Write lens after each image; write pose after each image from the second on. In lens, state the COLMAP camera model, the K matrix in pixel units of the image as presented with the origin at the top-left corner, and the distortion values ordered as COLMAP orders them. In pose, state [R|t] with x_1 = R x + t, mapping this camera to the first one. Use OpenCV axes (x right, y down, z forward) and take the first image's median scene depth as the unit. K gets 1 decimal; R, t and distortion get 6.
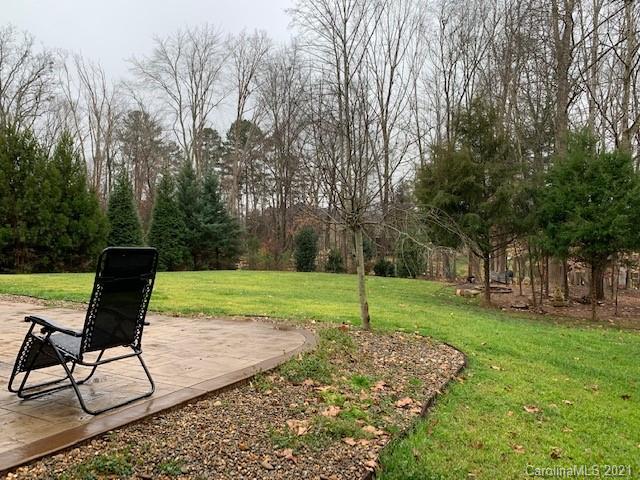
lens RADIAL K [[526.2, 0, 309.7], [0, 526.2, 239.7], [0, 0, 1]] dist [0.000811, -0.006548]
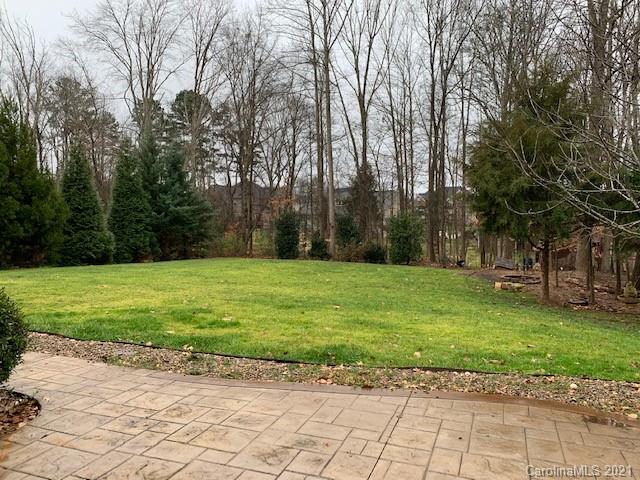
lens RADIAL K [[526.2, 0, 309.7], [0, 526.2, 239.7], [0, 0, 1]] dist [0.000811, -0.006548]
pose [[0.990683, -0.012286, 0.135632, -0.073766], [0.006264, 0.998979, 0.044733, -0.009928], [-0.136043, -0.043467, 0.989749, 0.075193]]
